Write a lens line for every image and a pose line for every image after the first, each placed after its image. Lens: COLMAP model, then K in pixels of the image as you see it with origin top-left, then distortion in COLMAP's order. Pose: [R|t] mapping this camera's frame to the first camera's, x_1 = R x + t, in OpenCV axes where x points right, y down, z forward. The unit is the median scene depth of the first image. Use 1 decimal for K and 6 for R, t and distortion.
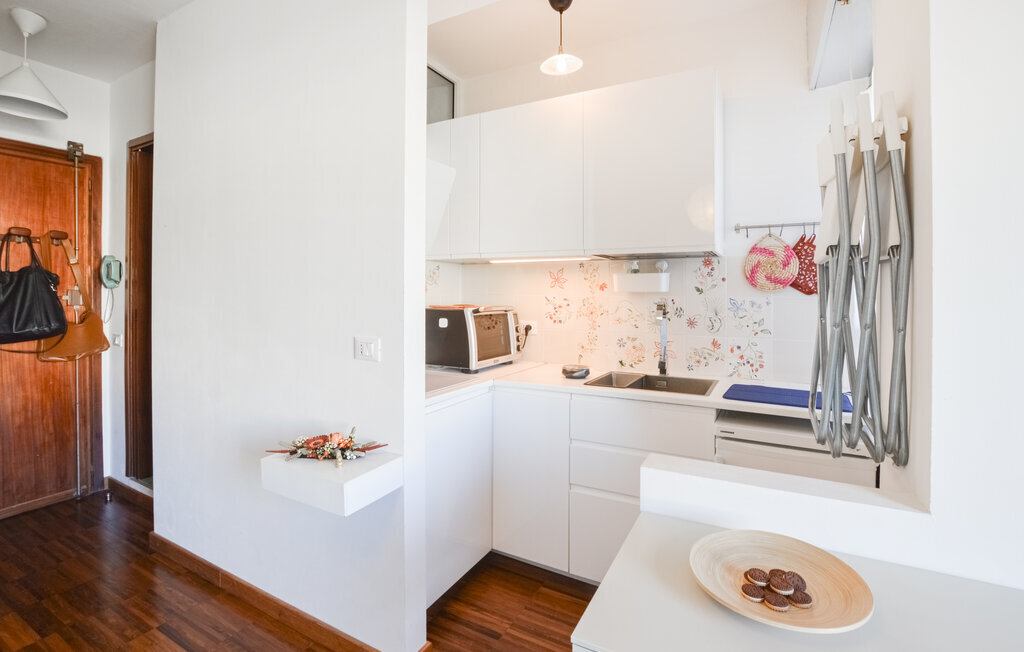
lens RADIAL K [[480.6, 0, 503.1], [0, 480.6, 289.7], [0, 0, 1]] dist [-0.001923, -0.000127]
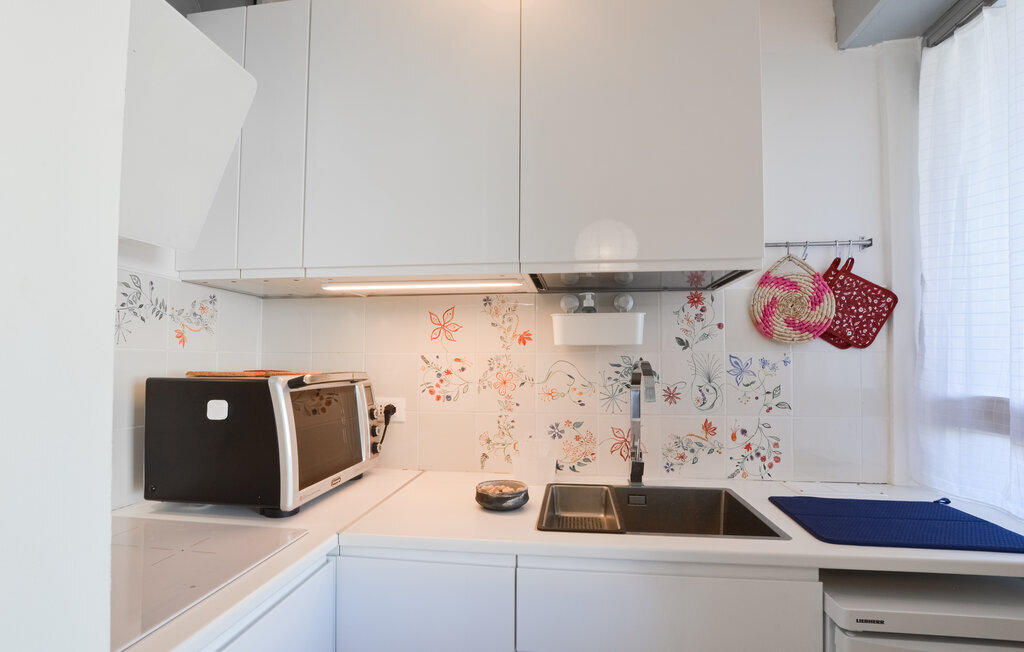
lens RADIAL K [[490.7, 0, 506.6], [0, 490.7, 340.8], [0, 0, 1]] dist [-0.024341, 0.000112]
pose [[0.927571, 0.013502, 0.373403, -0.044080], [-0.000488, 0.999390, -0.034926, 0.020447], [-0.373647, 0.032214, 0.927011, 0.479398]]
